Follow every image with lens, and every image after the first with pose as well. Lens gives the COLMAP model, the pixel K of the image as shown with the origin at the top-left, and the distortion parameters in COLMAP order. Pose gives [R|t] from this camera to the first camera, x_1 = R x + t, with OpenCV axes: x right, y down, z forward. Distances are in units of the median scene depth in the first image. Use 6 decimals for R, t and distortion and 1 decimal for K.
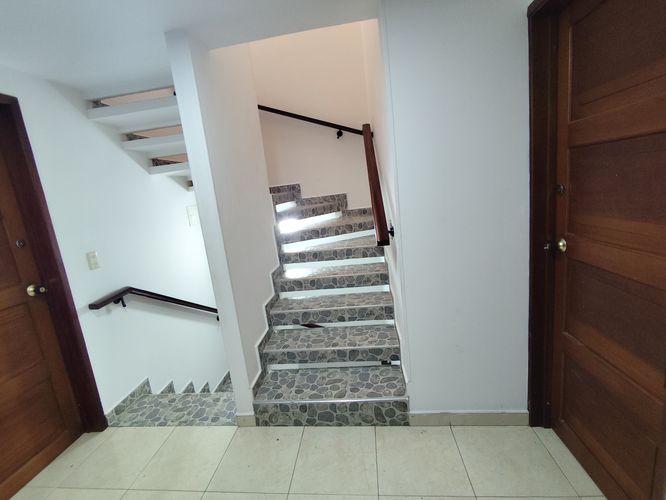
lens RADIAL K [[304.7, 0, 331.3], [0, 304.7, 247.9], [0, 0, 1]] dist [0.001796, -0.001035]
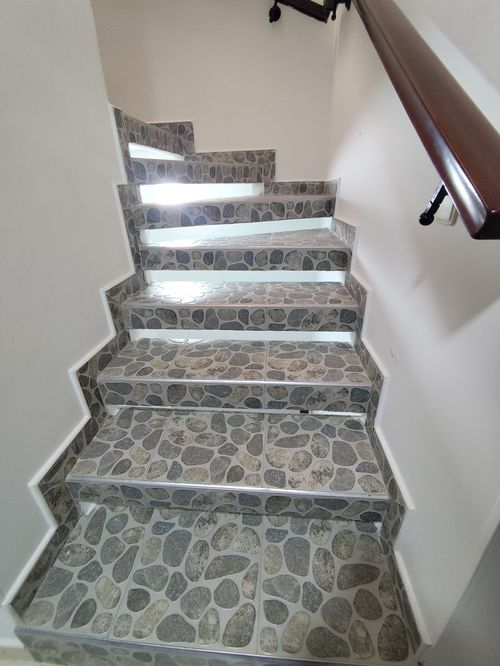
lens RADIAL K [[304.7, 0, 254.5], [0, 304.7, 332.3], [0, 0, 1]] dist [0.001796, -0.001035]
pose [[0.995725, 0.068547, 0.061918, -0.000848], [-0.082111, 0.963872, 0.253395, 0.010845], [-0.042312, -0.257395, 0.965379, 0.528019]]
